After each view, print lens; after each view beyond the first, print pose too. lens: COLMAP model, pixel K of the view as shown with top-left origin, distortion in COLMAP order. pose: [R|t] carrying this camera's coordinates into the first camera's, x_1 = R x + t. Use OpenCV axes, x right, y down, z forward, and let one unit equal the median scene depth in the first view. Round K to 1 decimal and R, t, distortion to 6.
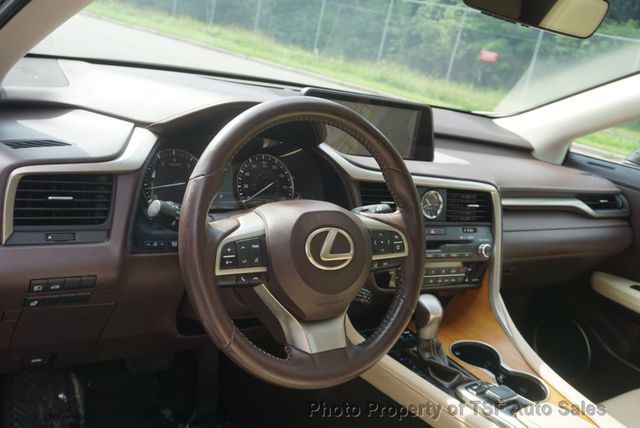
lens RADIAL K [[614.5, 0, 320.0], [0, 614.5, 214.0], [0, 0, 1]] dist [0.024036, -0.001055]
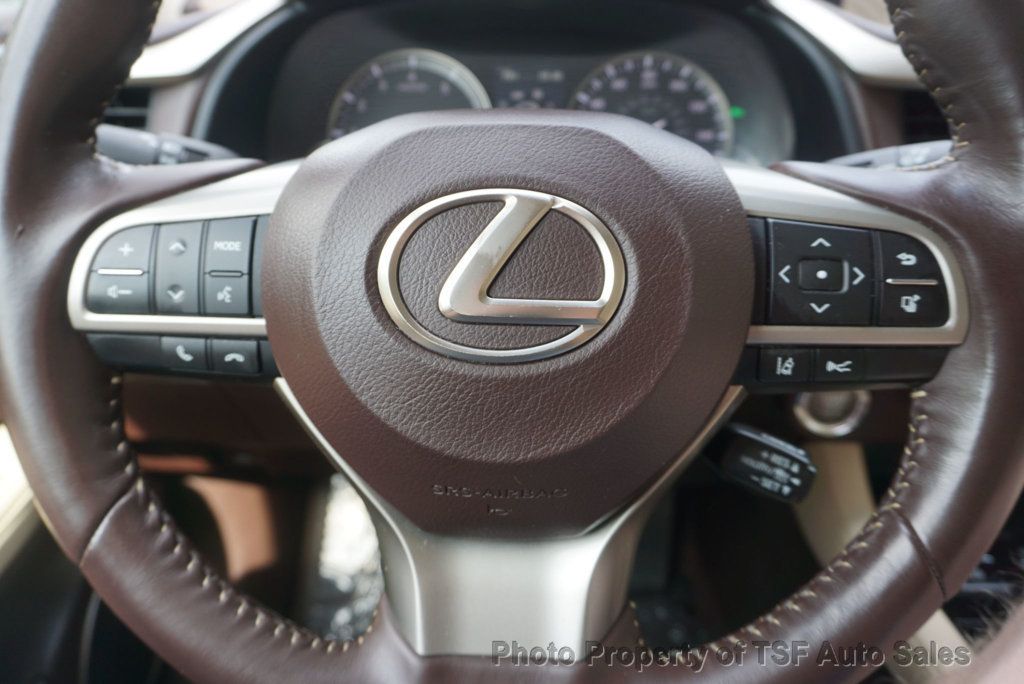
lens RADIAL K [[798.3, 0, 512.0], [0, 798.3, 342.0], [0, 0, 1]] dist [-0.103925, -0.001350]
pose [[0.790500, 0.085857, -0.606414, 0.192189], [-0.029022, 0.994264, 0.102938, 0.045204], [0.611774, -0.063774, 0.788458, 0.640723]]
